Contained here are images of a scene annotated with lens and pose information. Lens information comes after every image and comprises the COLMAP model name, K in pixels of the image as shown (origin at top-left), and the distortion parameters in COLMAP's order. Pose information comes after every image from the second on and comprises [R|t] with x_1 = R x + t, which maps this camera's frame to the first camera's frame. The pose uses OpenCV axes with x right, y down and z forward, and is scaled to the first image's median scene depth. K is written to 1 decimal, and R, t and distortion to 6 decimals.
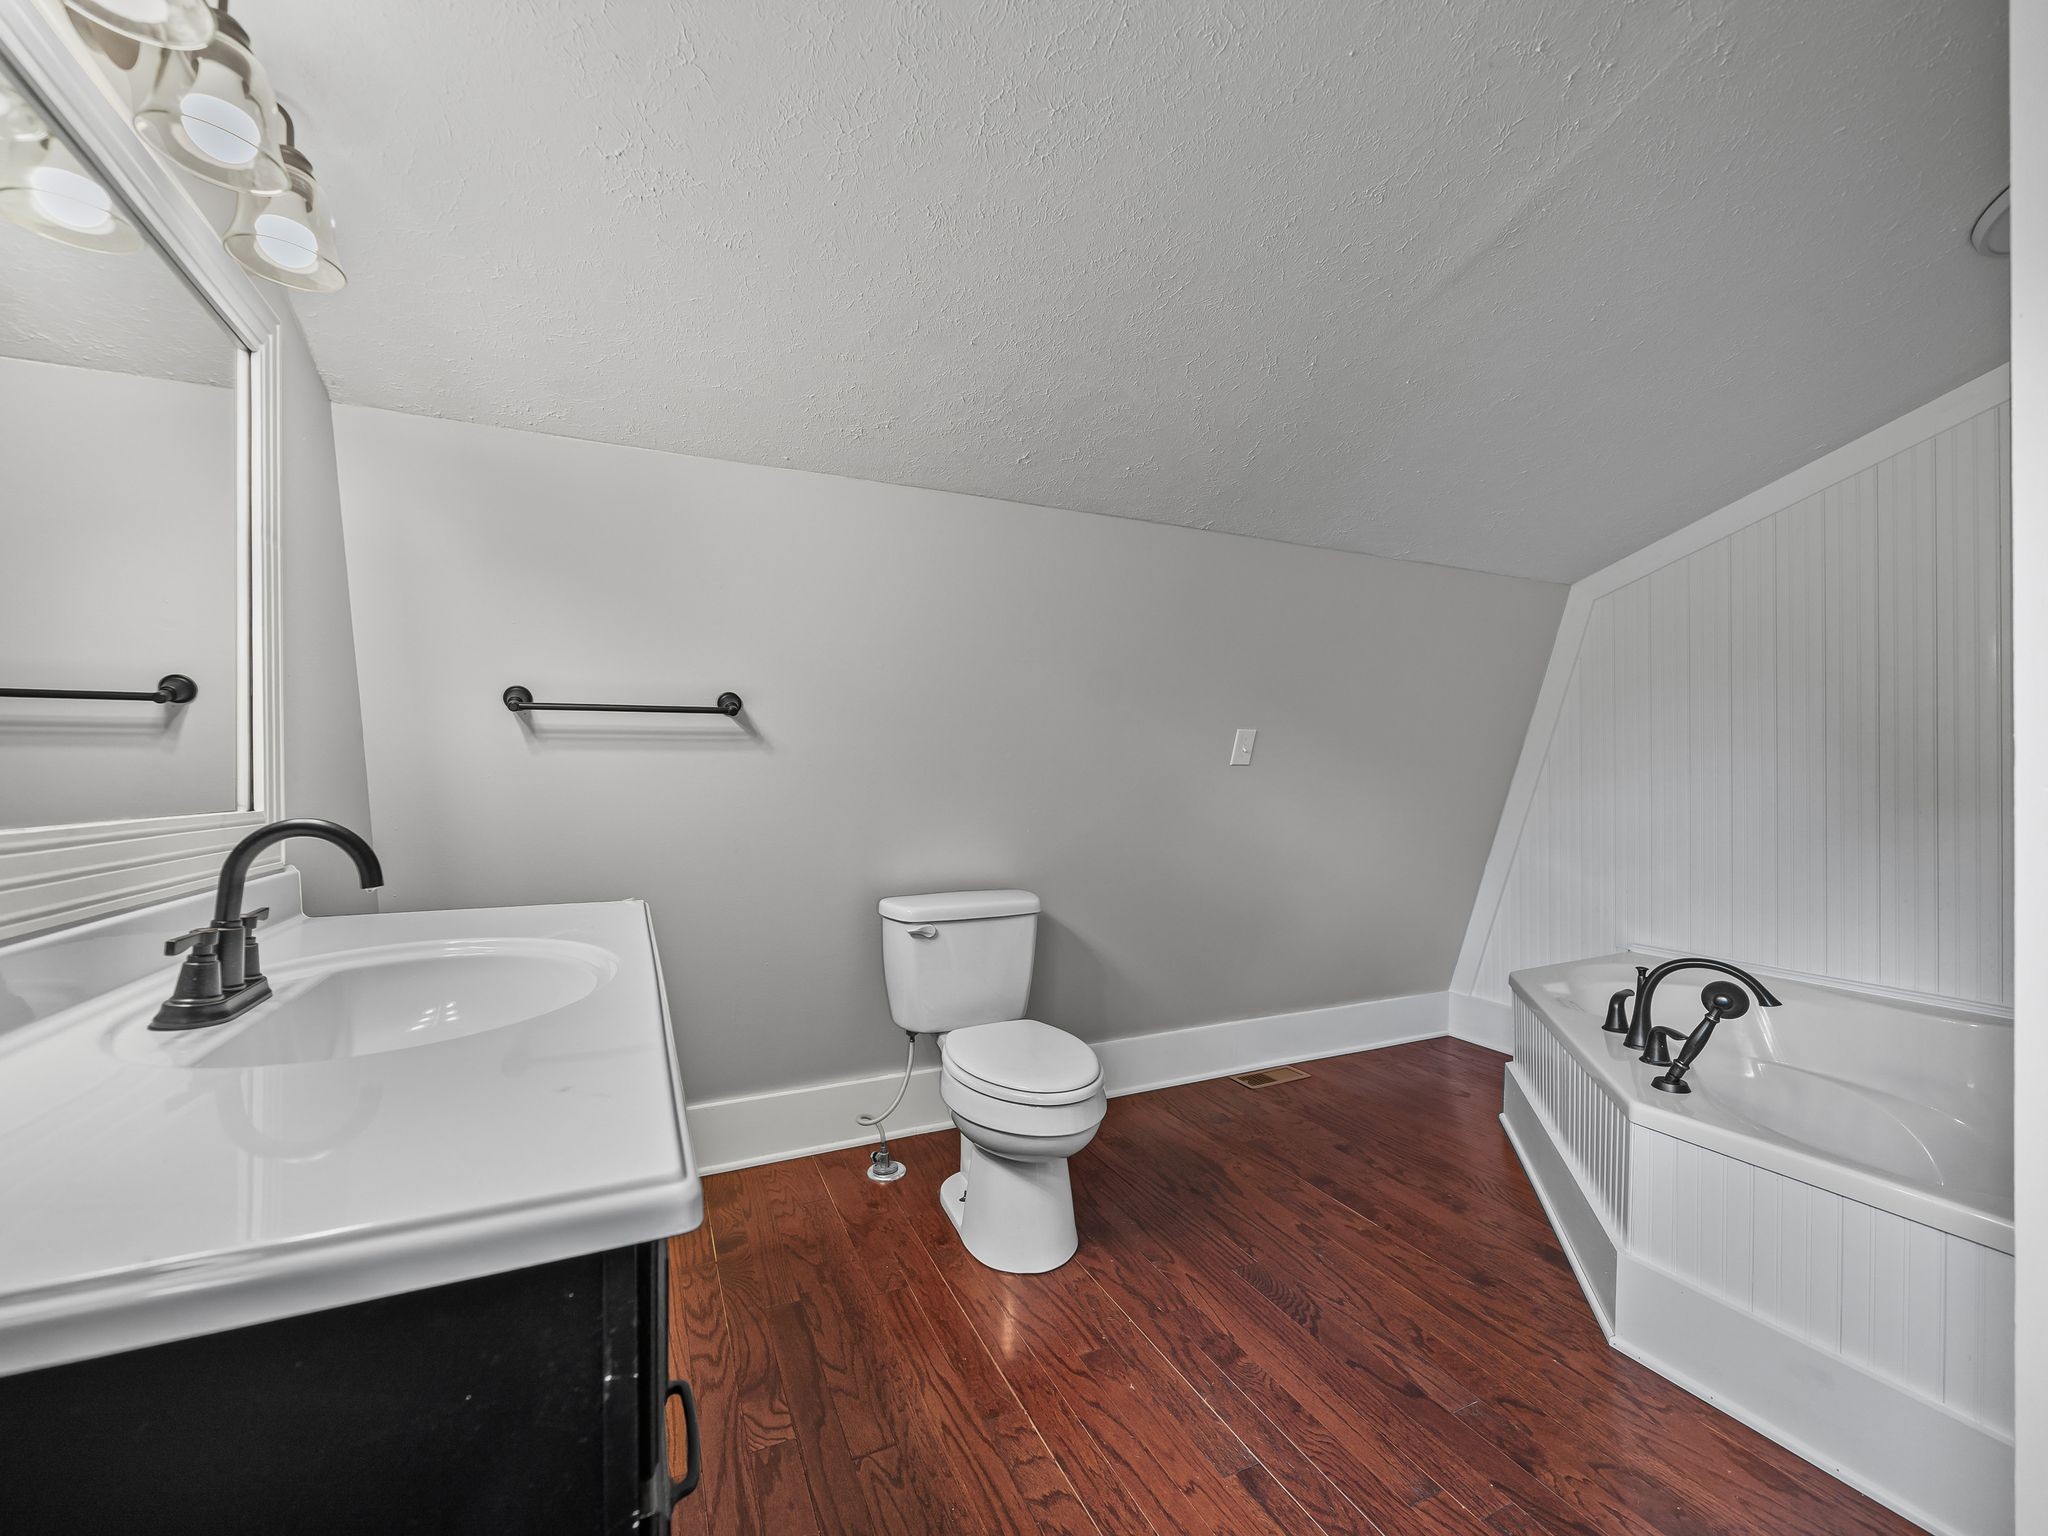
lens RADIAL K [[799.7, 0, 1019.9], [0, 799.7, 779.5], [0, 0, 1]] dist [-0.005831, -0.000156]
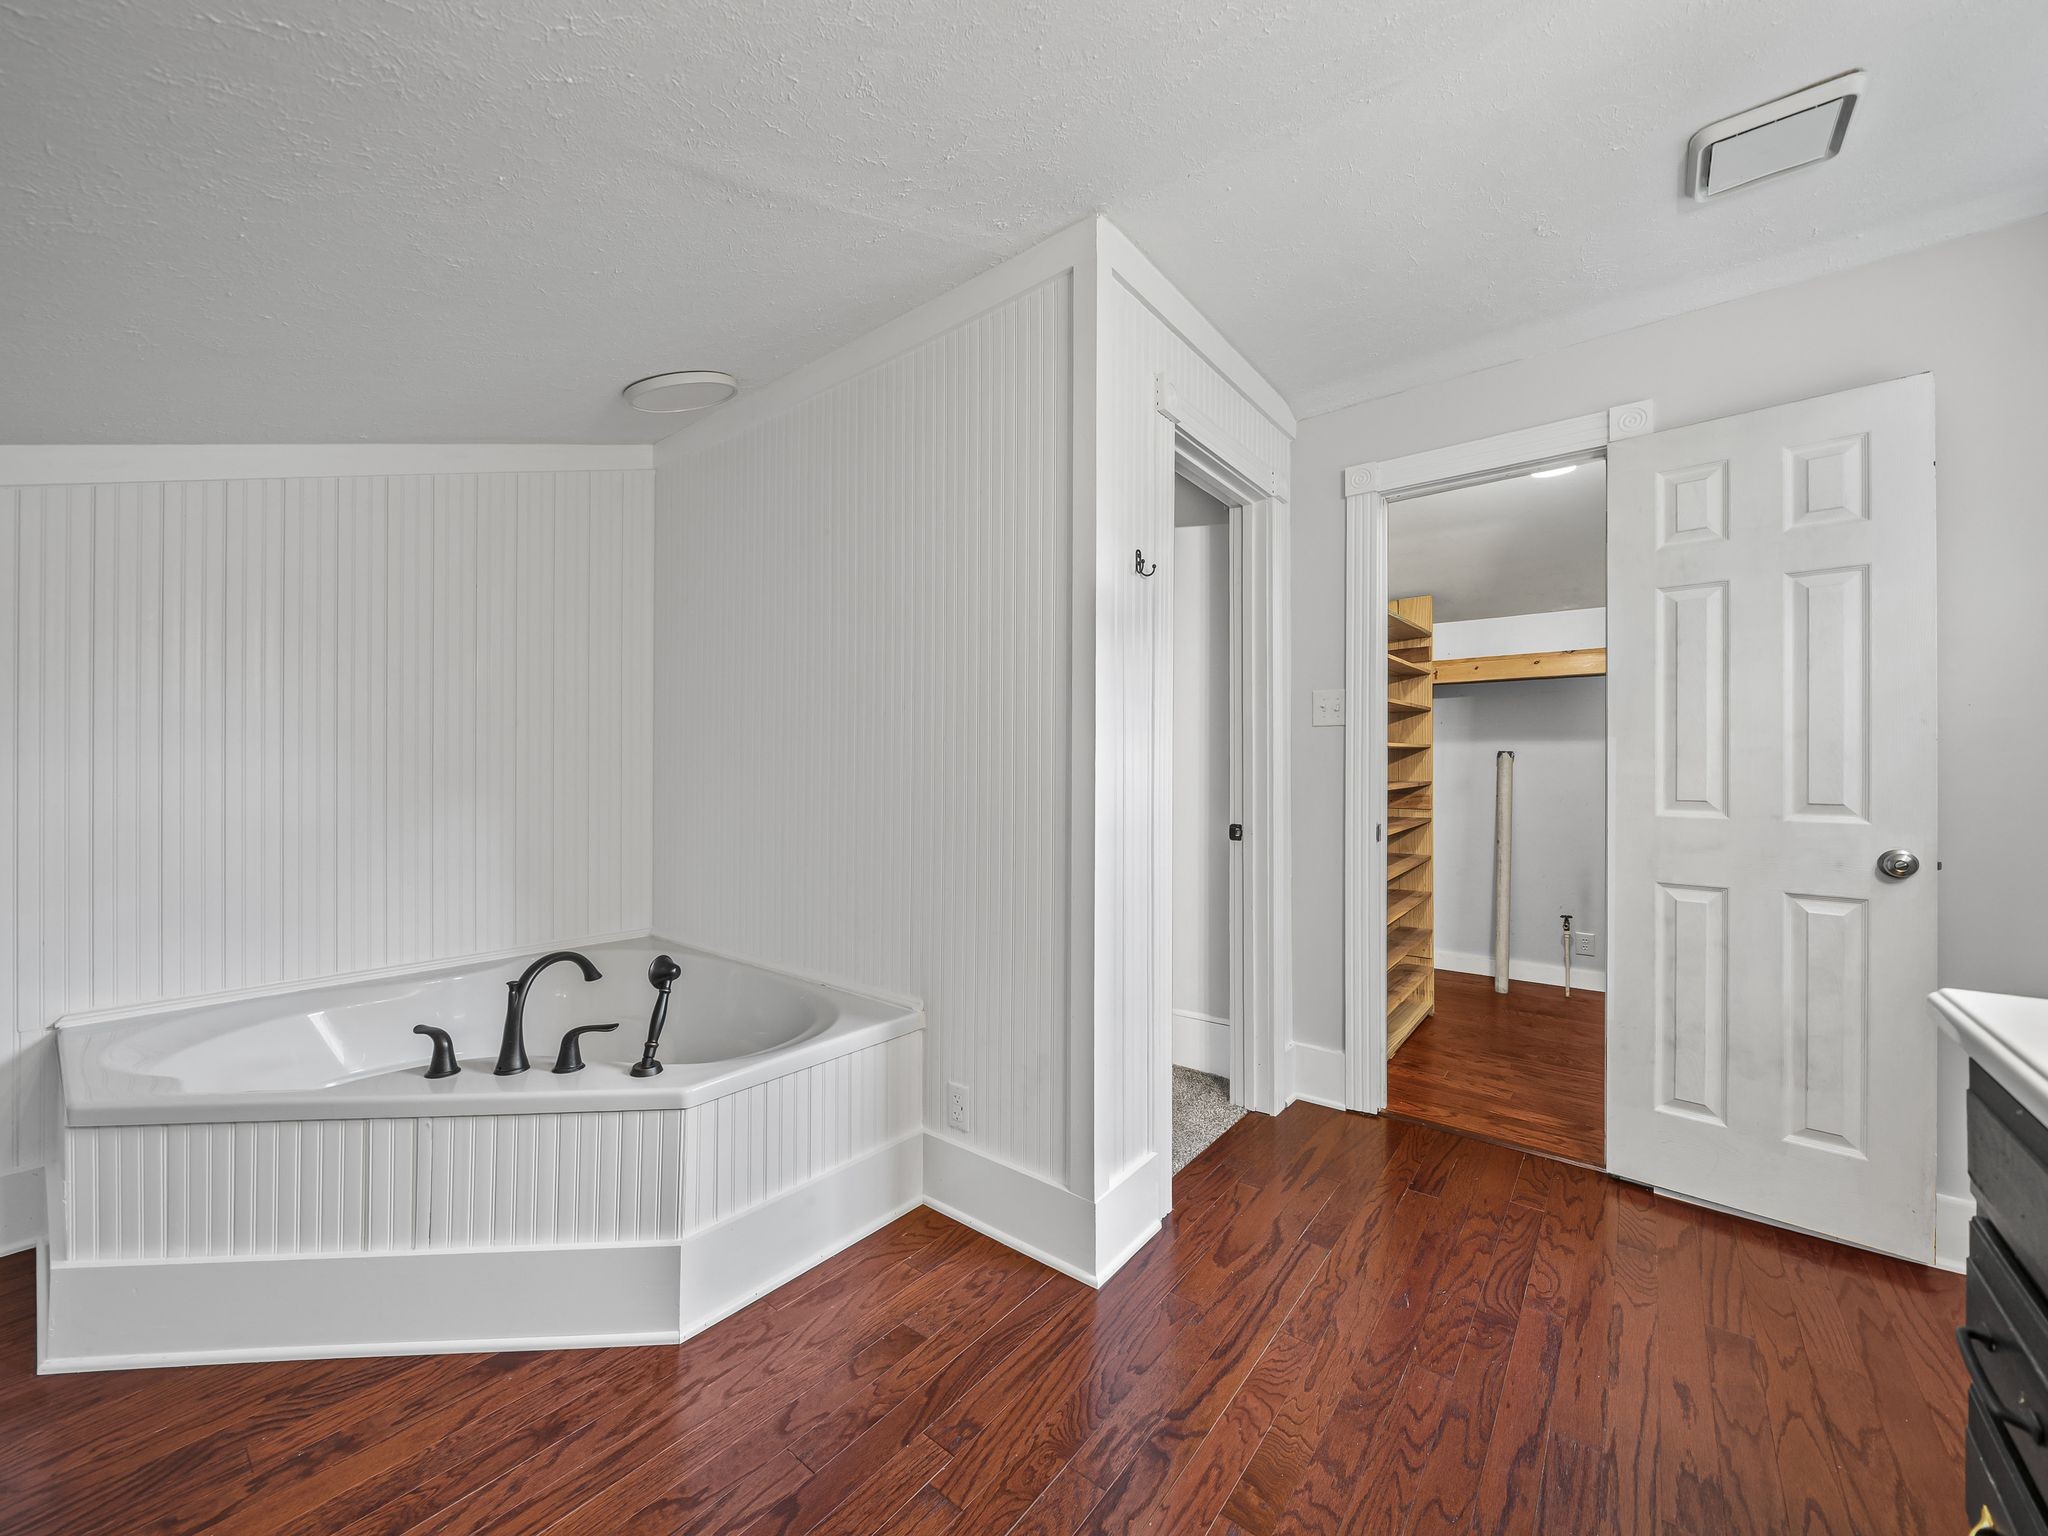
lens RADIAL K [[799.7, 0, 1019.9], [0, 799.7, 779.5], [0, 0, 1]] dist [-0.005831, -0.000156]
pose [[-0.440641, -0.005645, 0.897666, -0.300512], [-0.003078, 0.999984, 0.004778, 0.013589], [-0.897678, -0.000658, -0.440651, 1.010718]]
